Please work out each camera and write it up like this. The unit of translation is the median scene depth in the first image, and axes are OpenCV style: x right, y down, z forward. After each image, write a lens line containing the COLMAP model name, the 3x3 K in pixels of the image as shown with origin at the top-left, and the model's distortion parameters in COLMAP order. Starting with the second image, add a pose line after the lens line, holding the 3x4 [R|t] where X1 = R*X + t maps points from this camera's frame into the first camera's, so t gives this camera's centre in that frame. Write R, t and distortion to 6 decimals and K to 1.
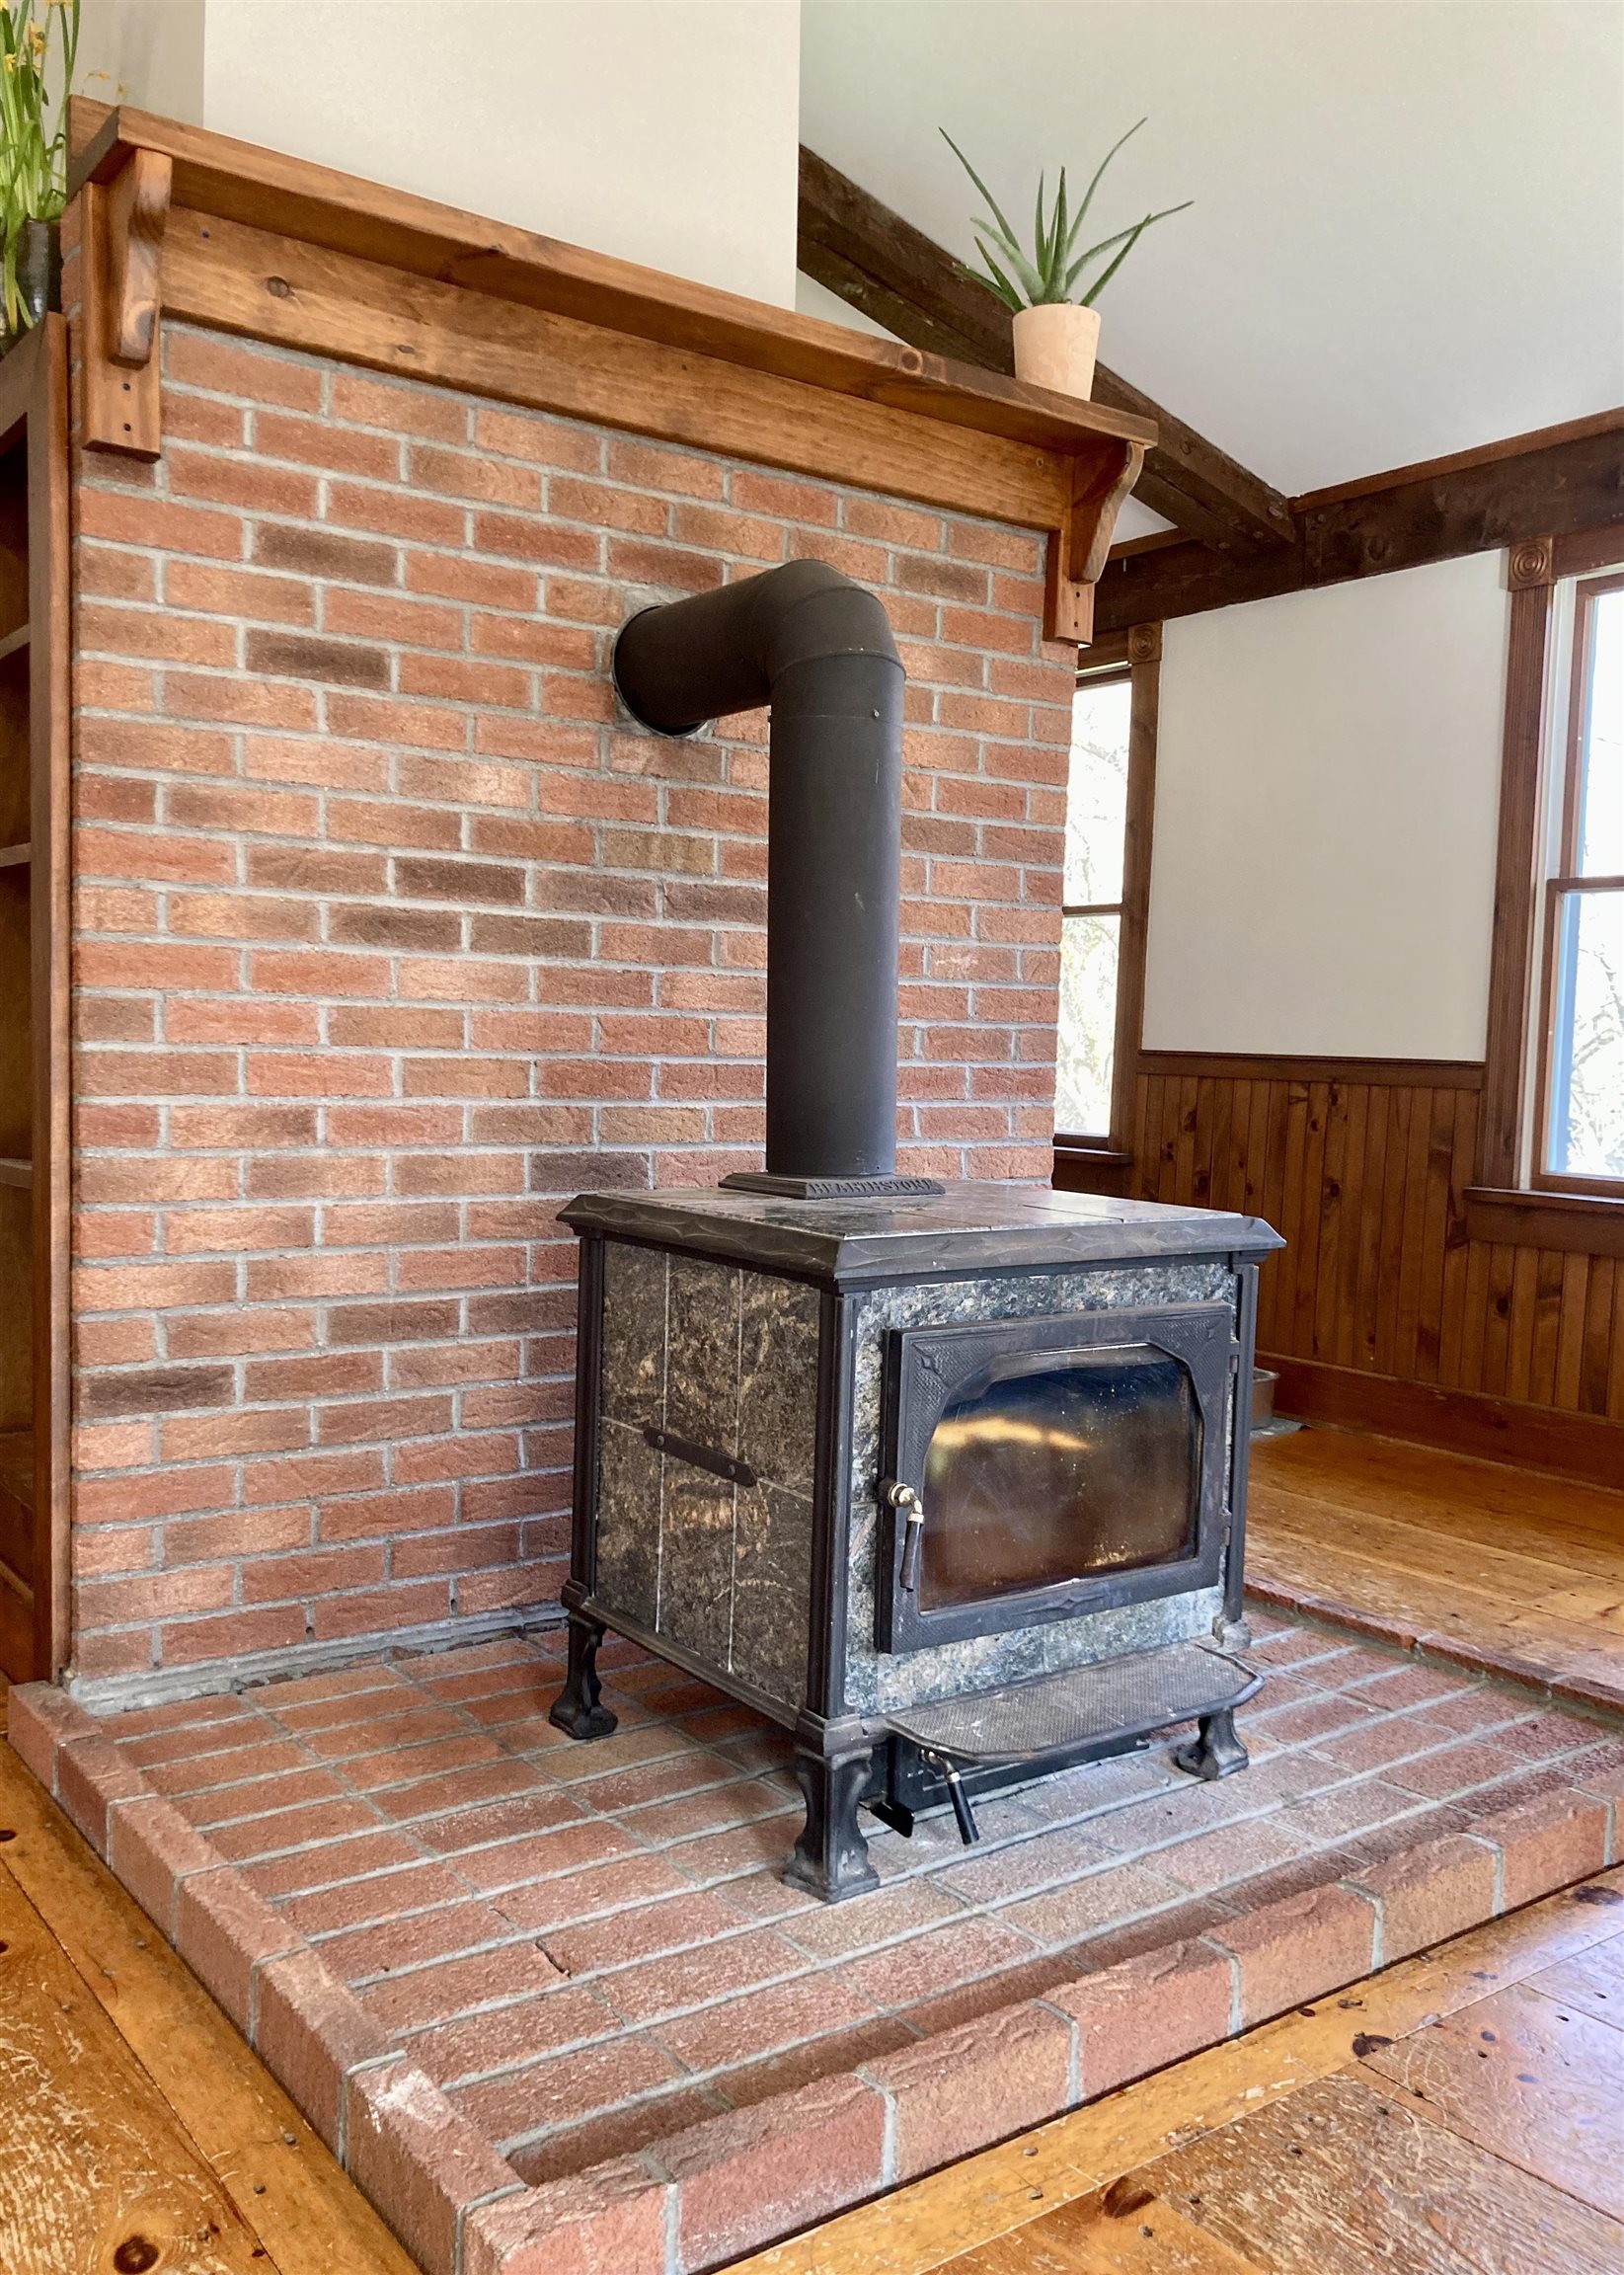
lens RADIAL K [[1895.6, 0, 812.0], [0, 1895.6, 1137.5], [0, 0, 1]] dist [0.037607, -0.115239]
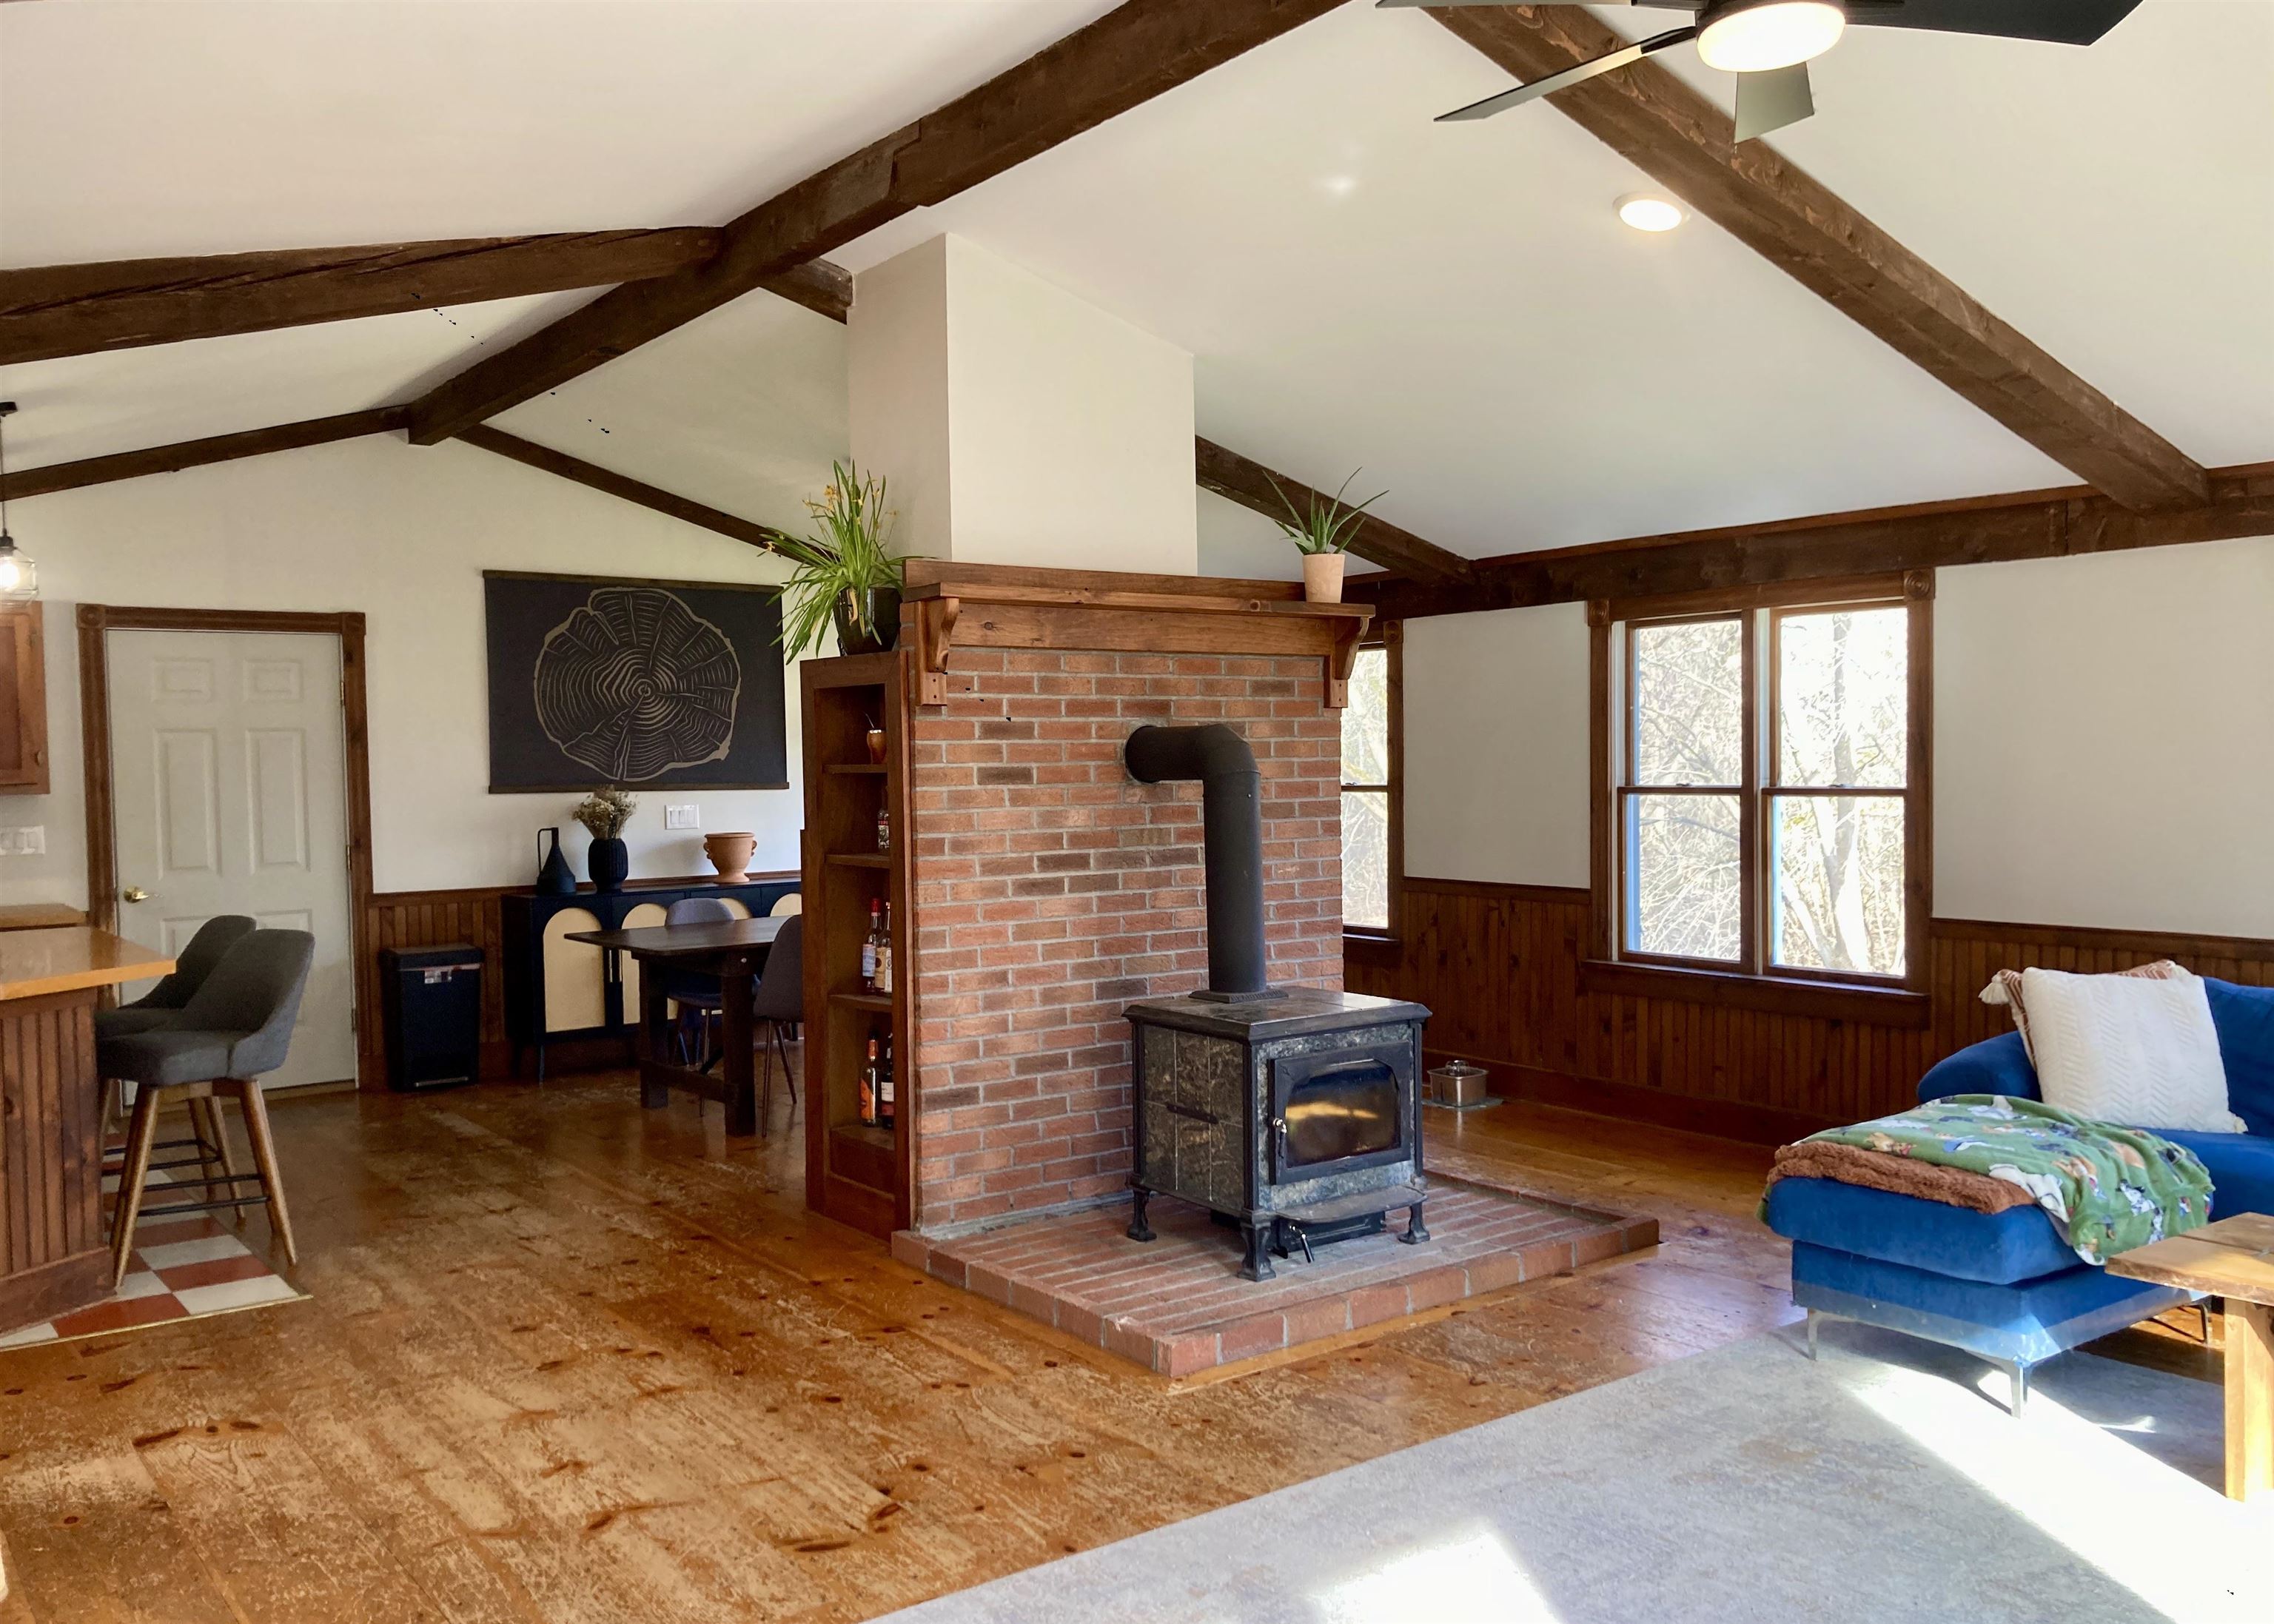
lens RADIAL K [[1860.5, 0, 1159.3], [0, 1860.5, 783.7], [0, 0, 1]] dist [0.088322, -0.156494]
pose [[0.999037, -0.043713, 0.003896, -0.082081], [0.043836, 0.998187, -0.041247, -0.139042], [-0.002086, 0.041378, 0.999141, -1.239494]]
